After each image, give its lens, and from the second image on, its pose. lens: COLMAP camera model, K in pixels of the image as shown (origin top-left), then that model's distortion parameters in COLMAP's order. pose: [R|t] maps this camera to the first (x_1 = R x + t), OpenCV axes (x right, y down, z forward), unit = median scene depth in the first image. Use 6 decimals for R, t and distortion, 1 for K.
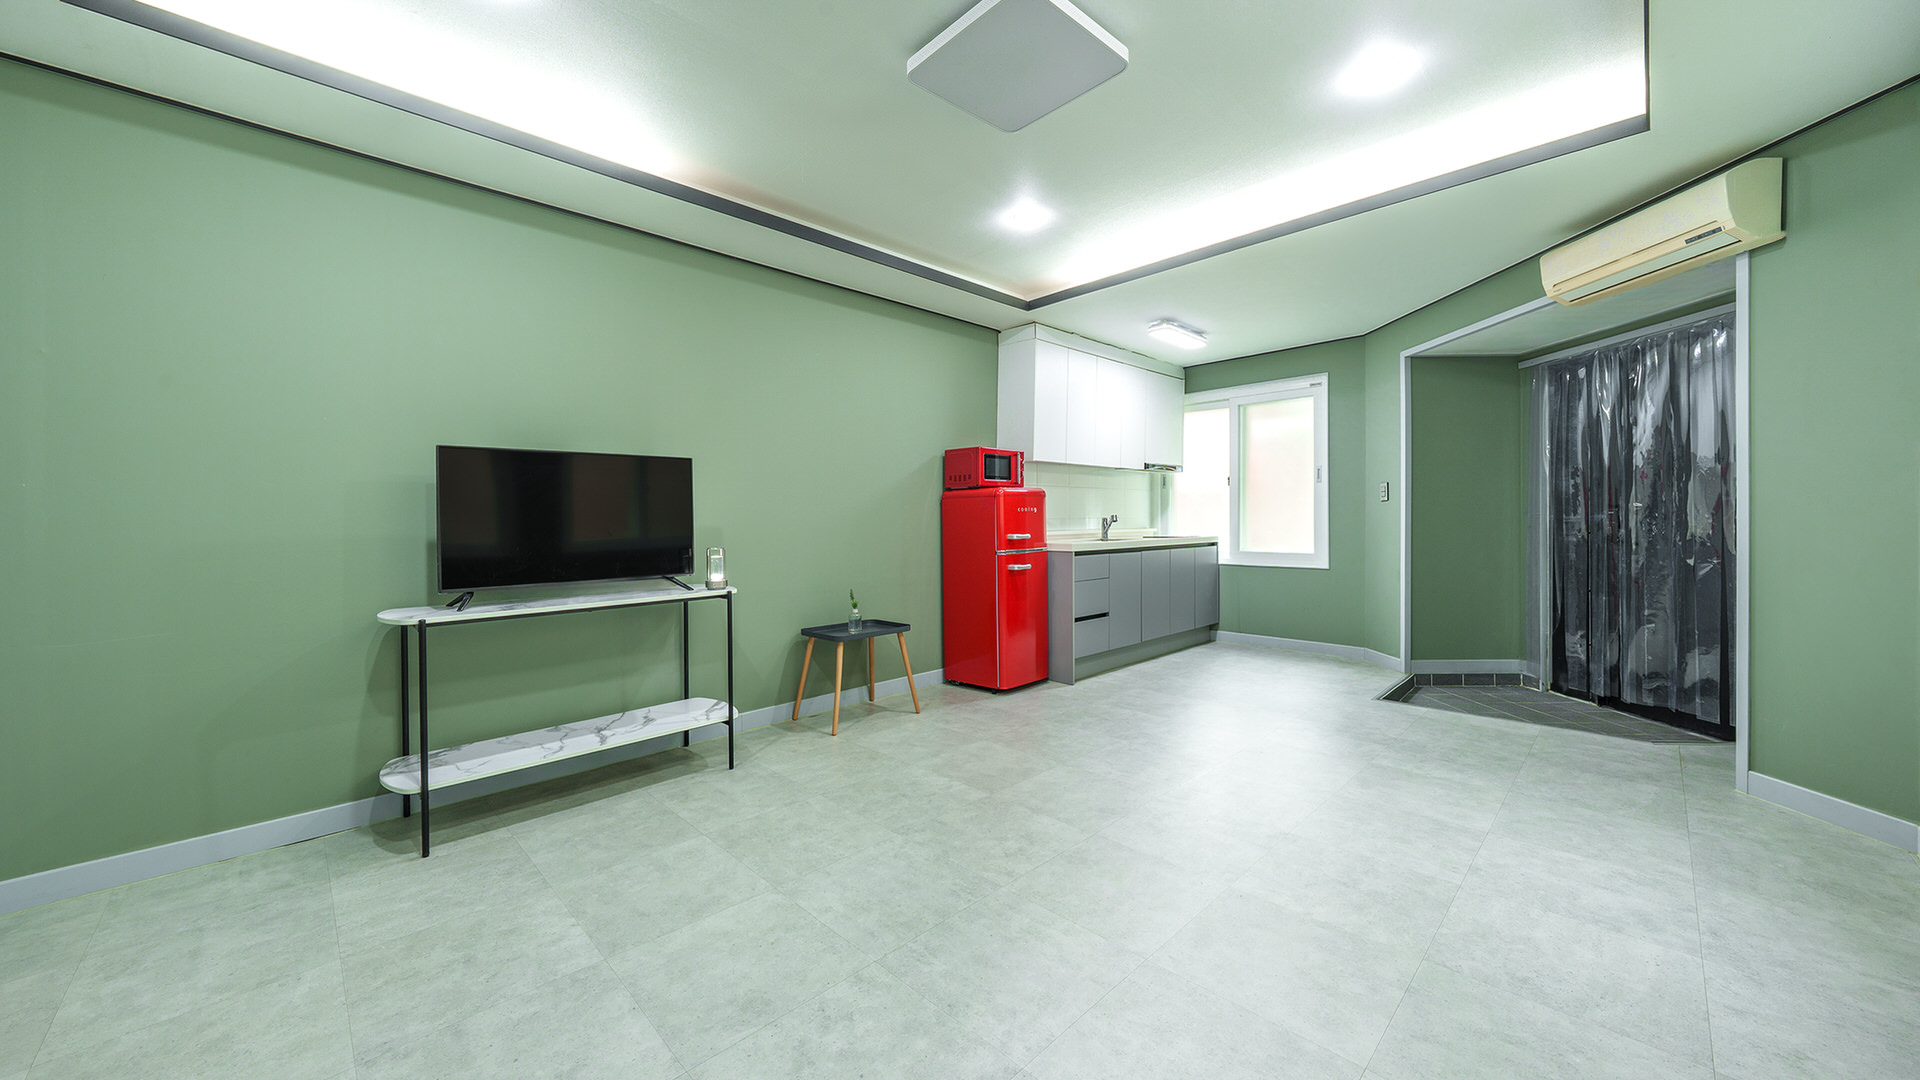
lens RADIAL K [[674.7, 0, 907.4], [0, 674.7, 519.9], [0, 0, 1]] dist [0.004604, -0.000121]
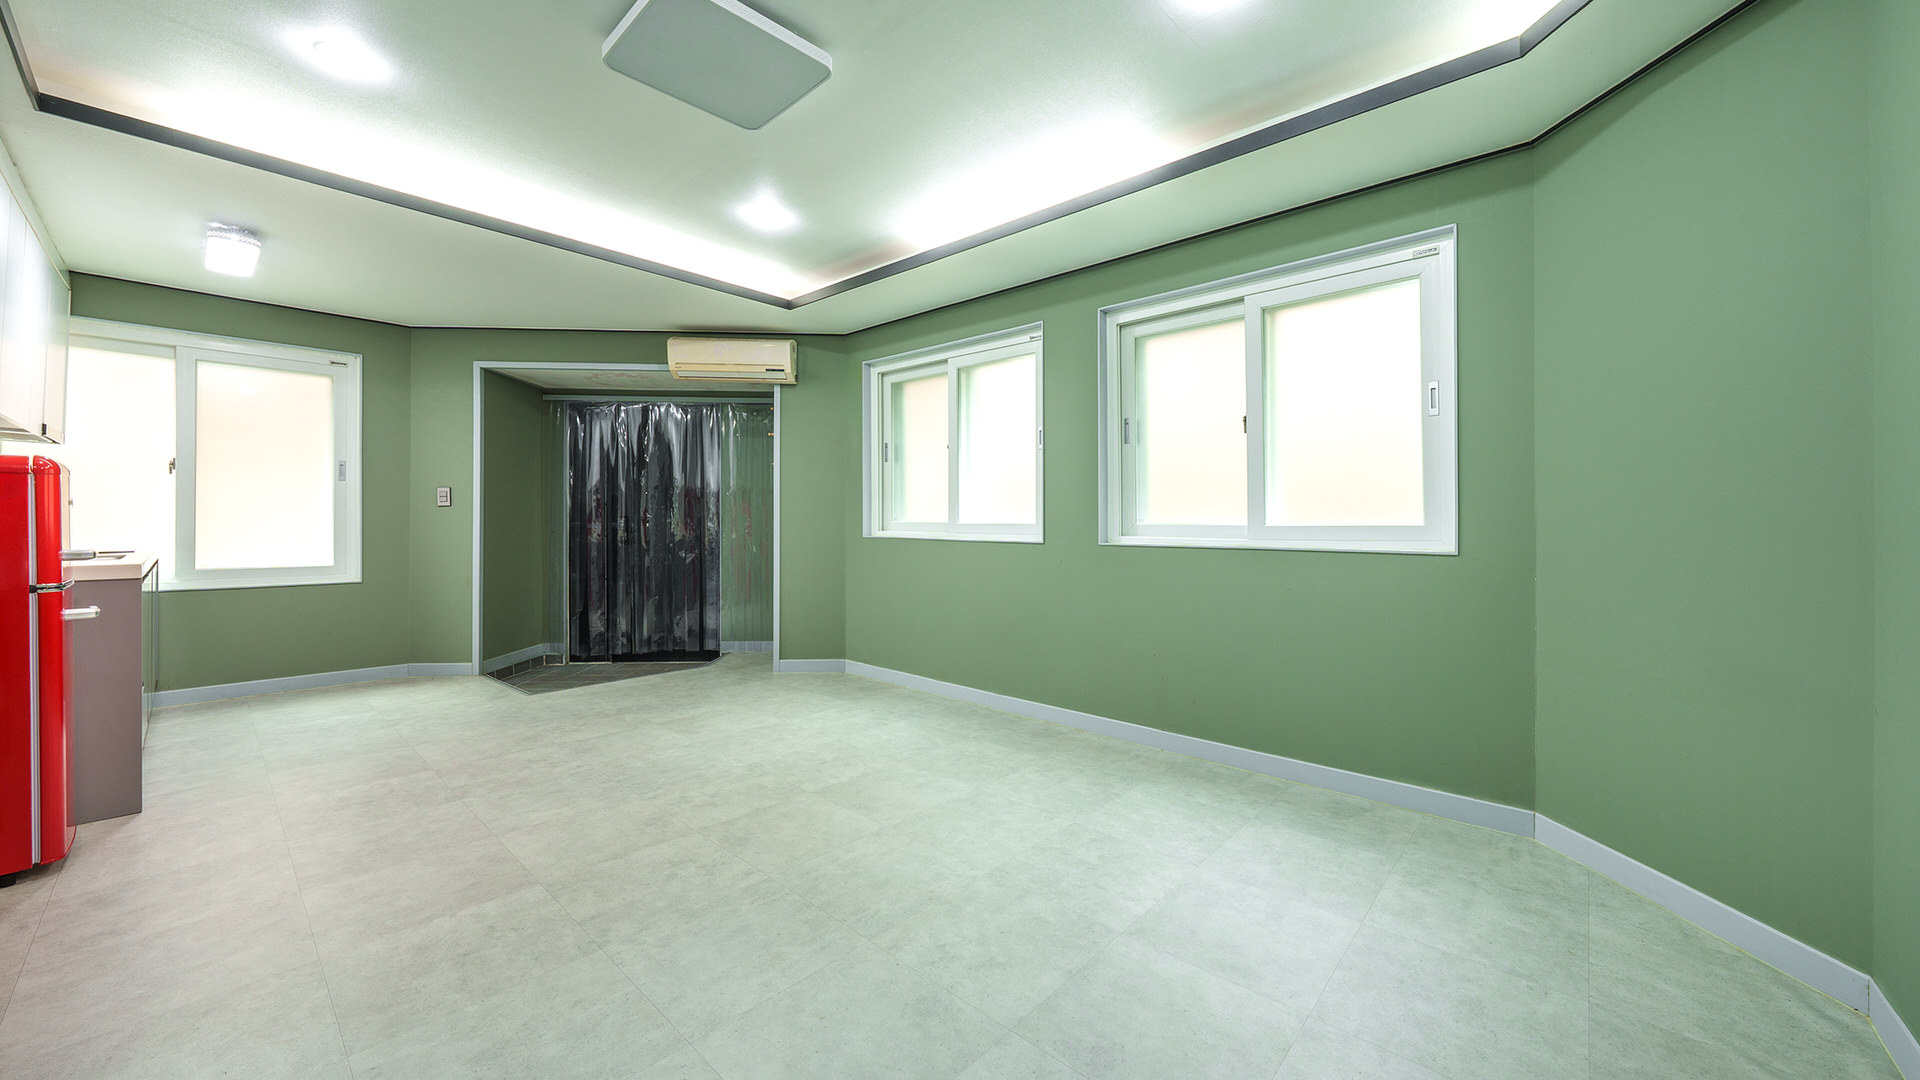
lens RADIAL K [[674.7, 0, 1026.5], [0, 674.7, 520.5], [0, 0, 1]] dist [0.004604, -0.000121]
pose [[-0.119972, 0.012675, 0.992696, -0.663789], [-0.001215, 0.999916, -0.012914, 0.007306], [-0.992777, -0.002755, -0.119946, 0.519970]]
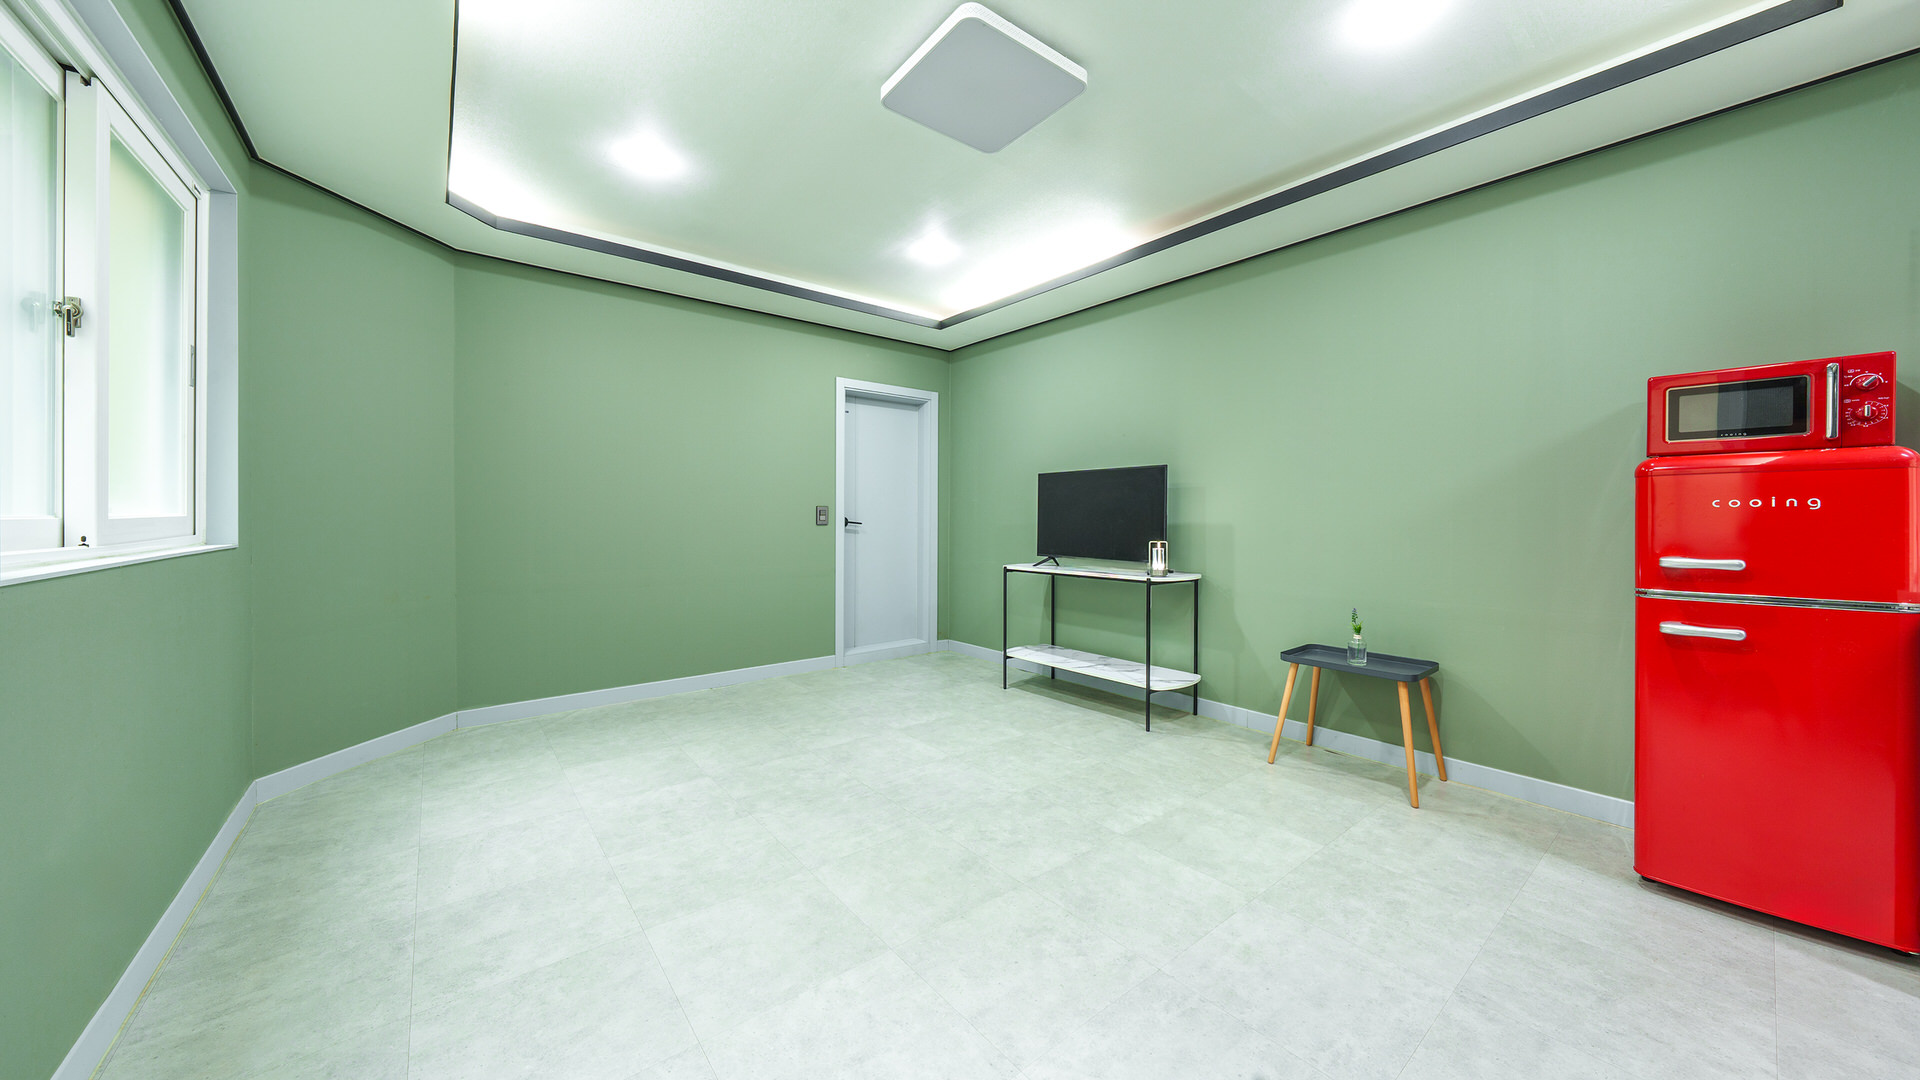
lens RADIAL K [[674.7, 0, 1027.8], [0, 674.7, 519.1], [0, 0, 1]] dist [0.004604, -0.000121]
pose [[-0.017733, 0.013887, -0.999746, 0.939387], [-0.004929, 0.999890, 0.013976, -0.013684], [0.999831, 0.005175, -0.017662, 0.842060]]
